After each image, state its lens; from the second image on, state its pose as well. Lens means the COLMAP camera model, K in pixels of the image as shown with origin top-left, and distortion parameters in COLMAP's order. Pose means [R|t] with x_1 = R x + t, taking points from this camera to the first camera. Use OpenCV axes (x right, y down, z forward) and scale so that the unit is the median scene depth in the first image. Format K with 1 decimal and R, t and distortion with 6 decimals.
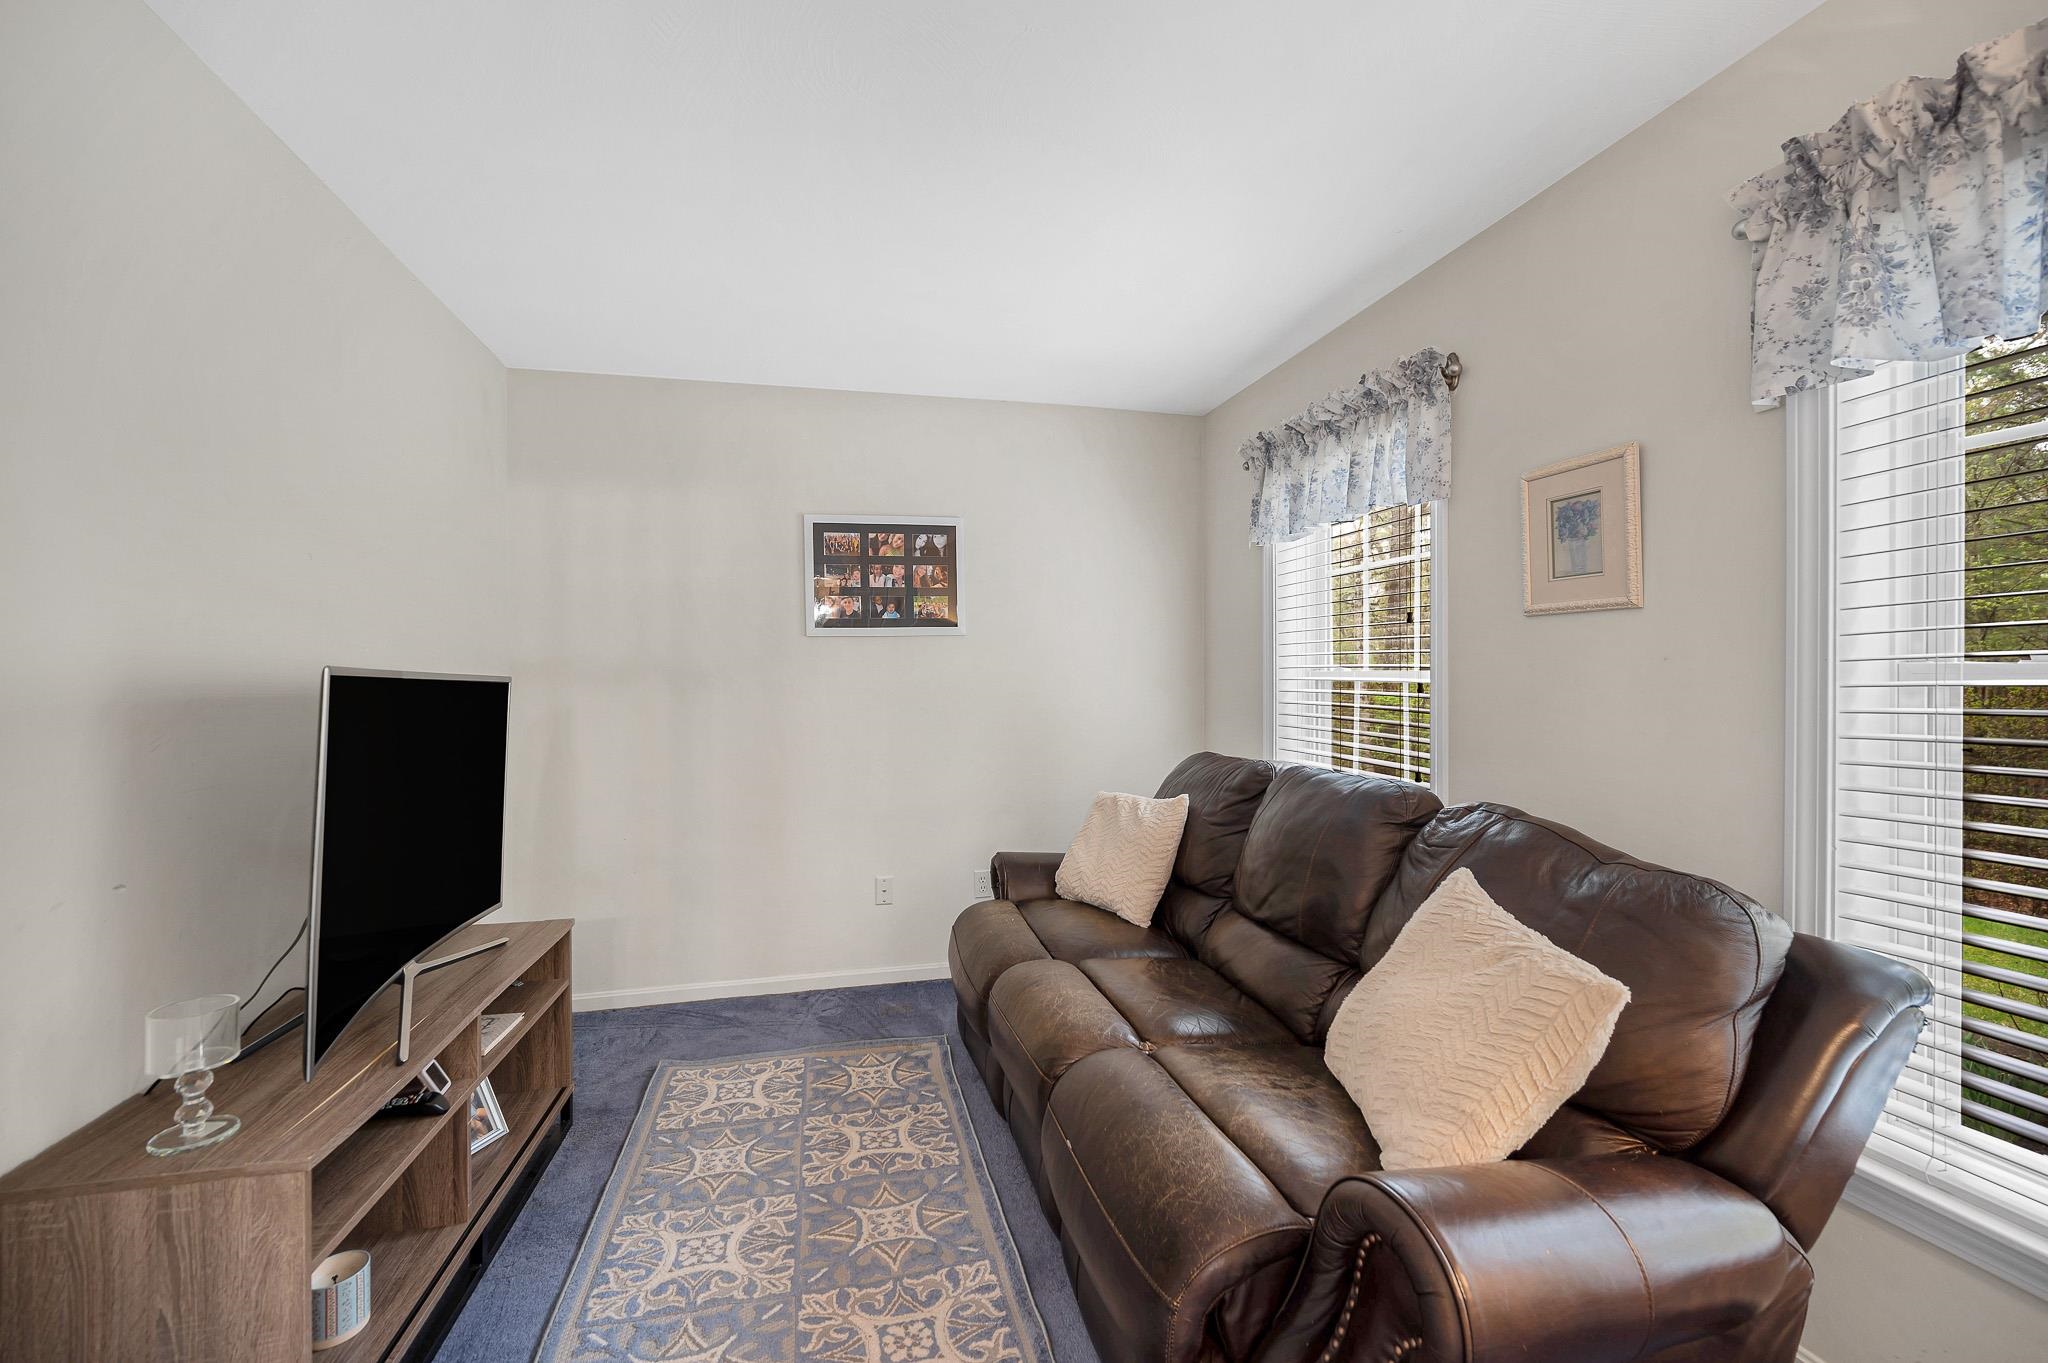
lens RADIAL K [[869.1, 0, 1029.3], [0, 869.1, 679.1], [0, 0, 1]] dist [-0.001357, -0.000343]
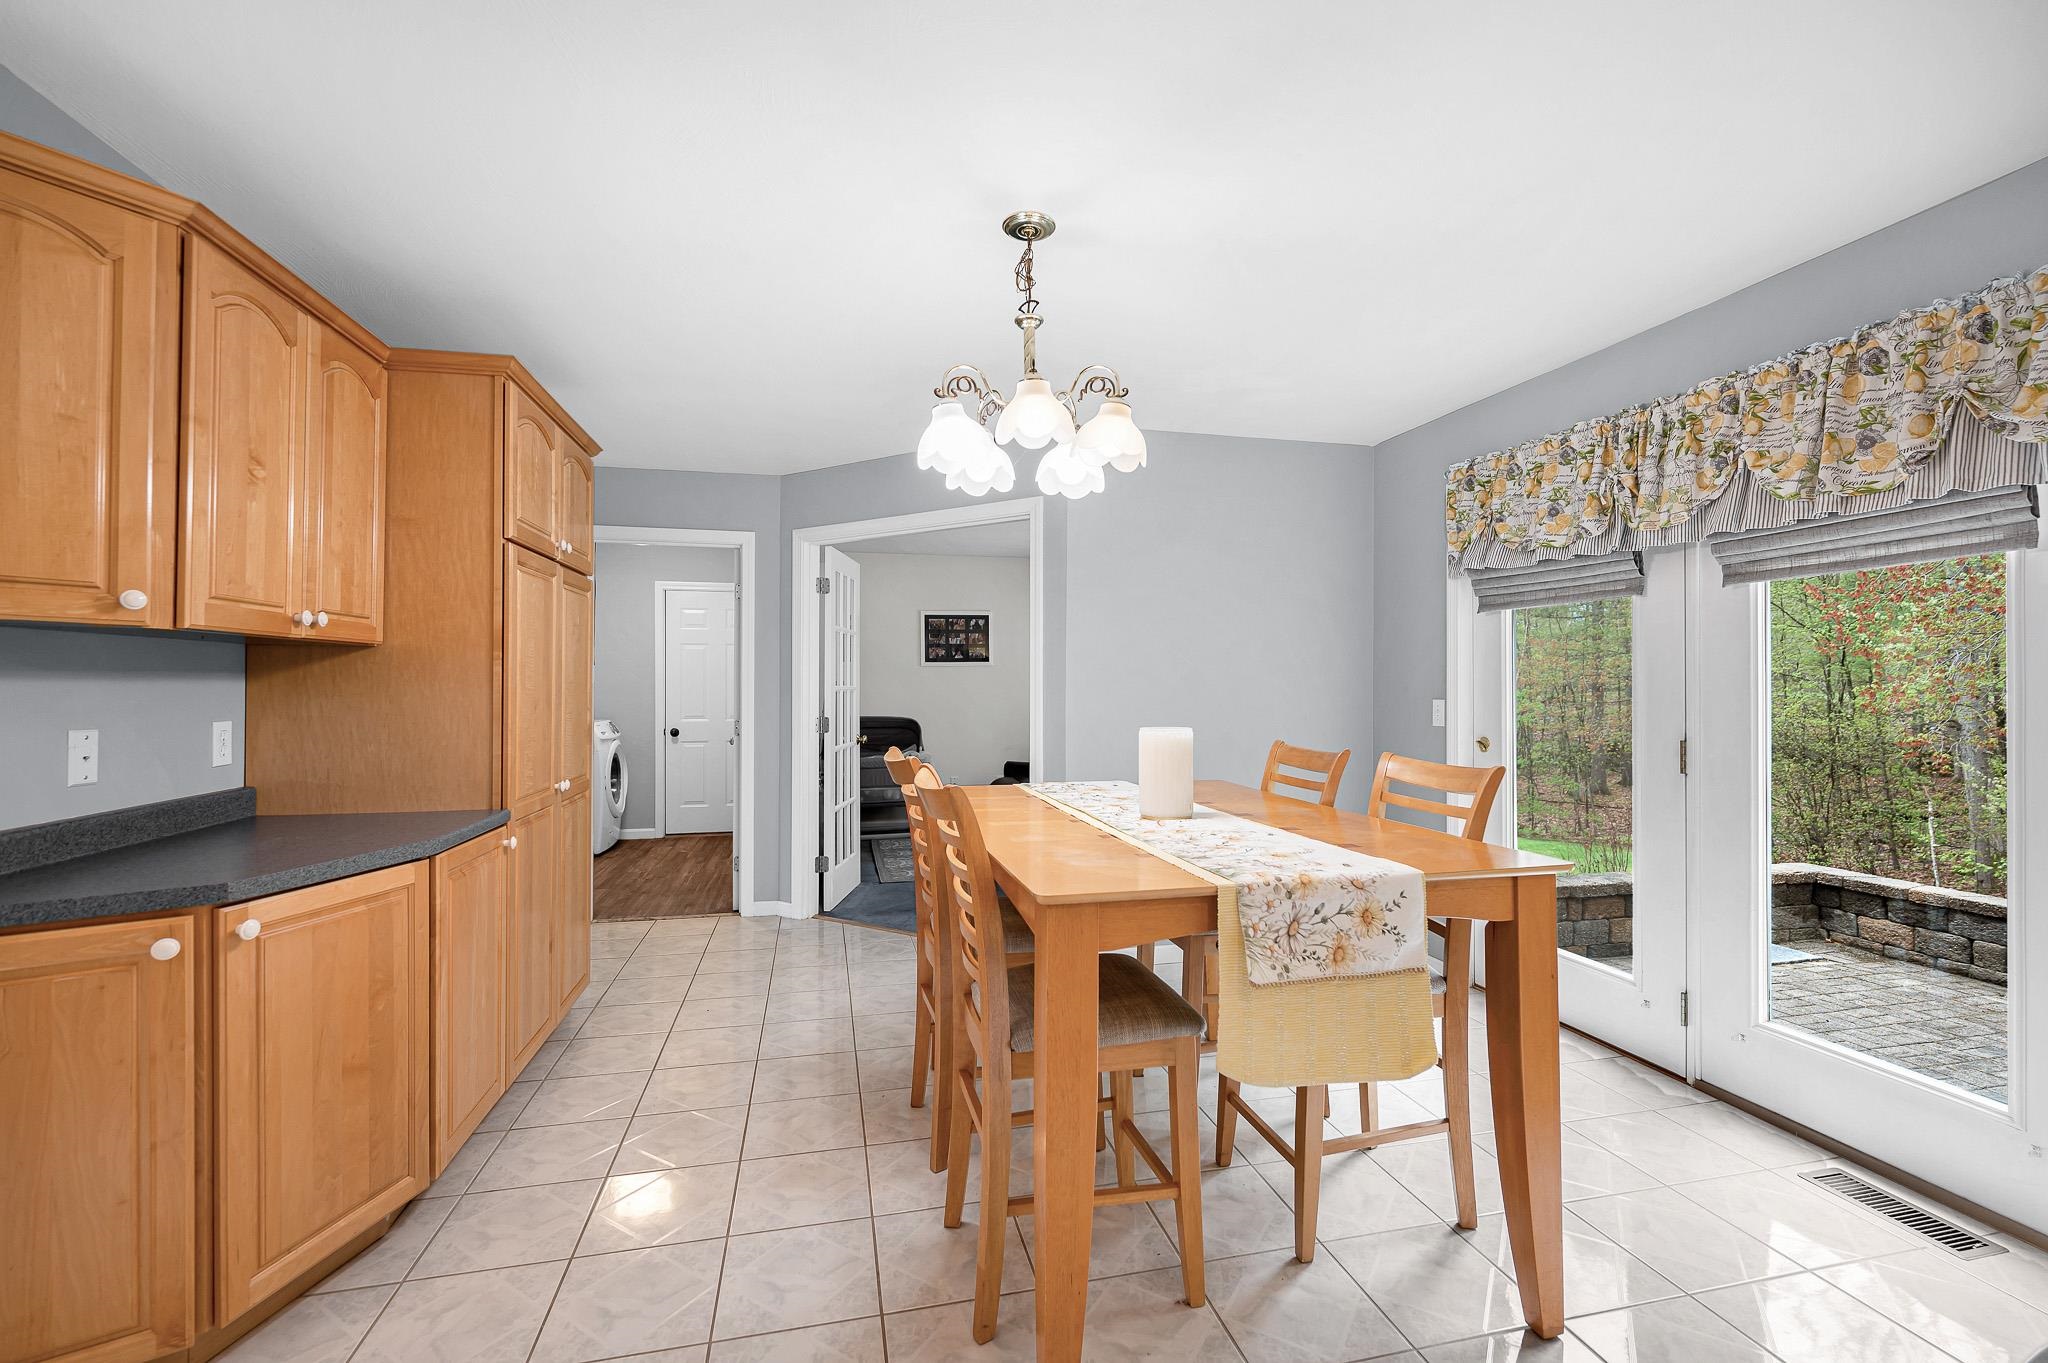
lens RADIAL K [[837.1, 0, 1016.9], [0, 837.1, 675.5], [0, 0, 1]] dist [-0.003424, -0.000527]
pose [[0.998784, 0.004782, -0.049063, 0.089437], [-0.005598, 0.999848, -0.016501, 0.007707], [0.048977, 0.016755, 0.998659, -1.090166]]
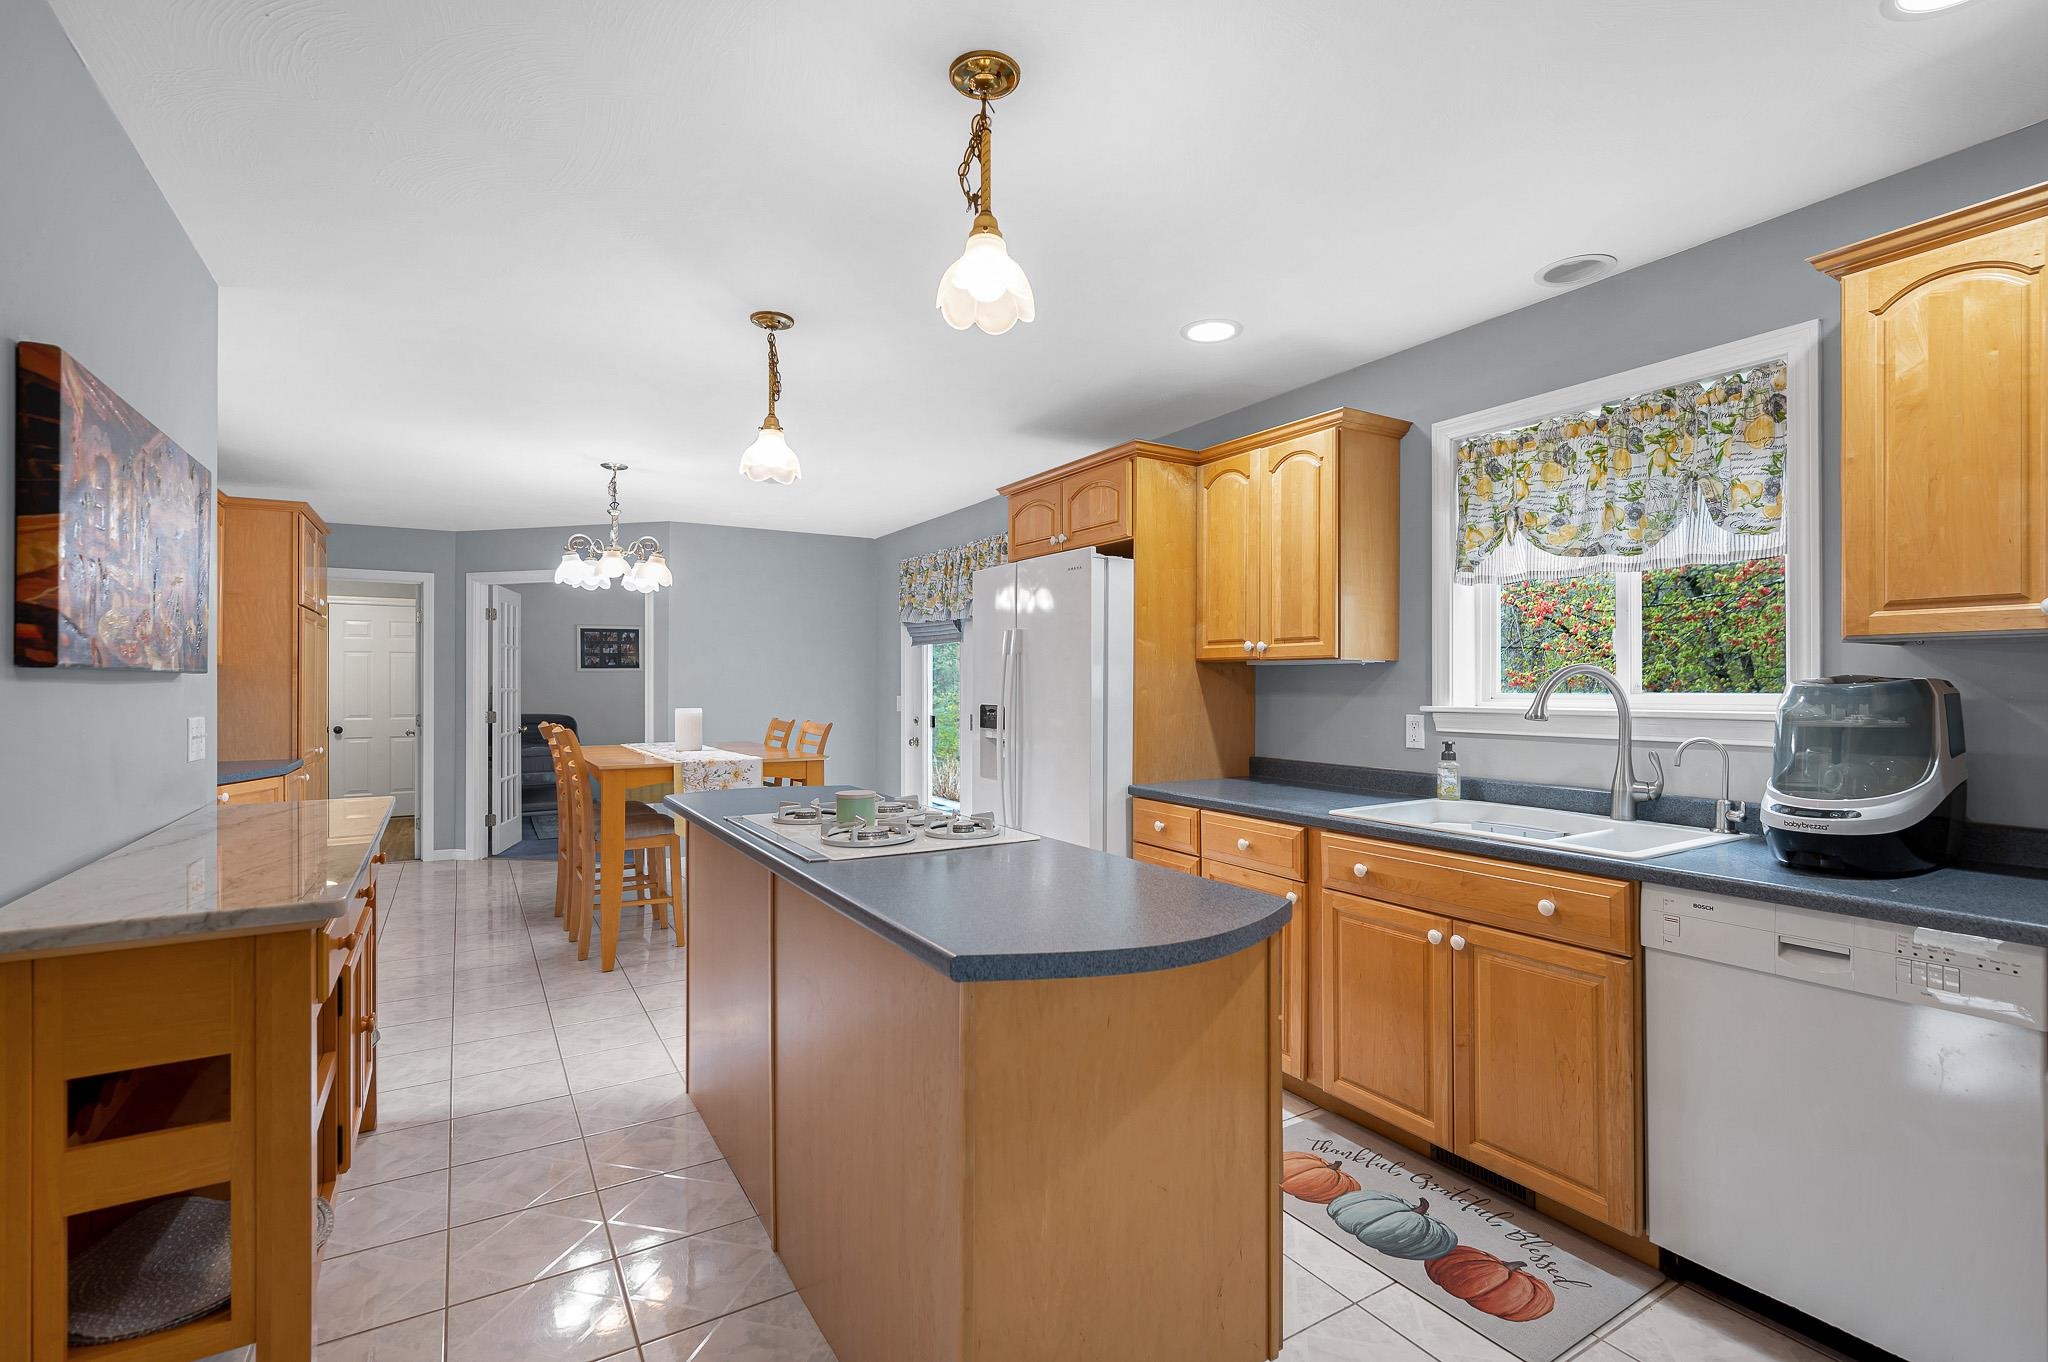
lens RADIAL K [[876.3, 0, 987.3], [0, 876.3, 676.5], [0, 0, 1]] dist [-0.007223, 0.001979]
pose [[0.966759, 0.005912, 0.255622, 0.262606], [-0.001517, 0.999848, -0.017384, 0.009775], [-0.255686, 0.016418, 0.966621, -1.849540]]
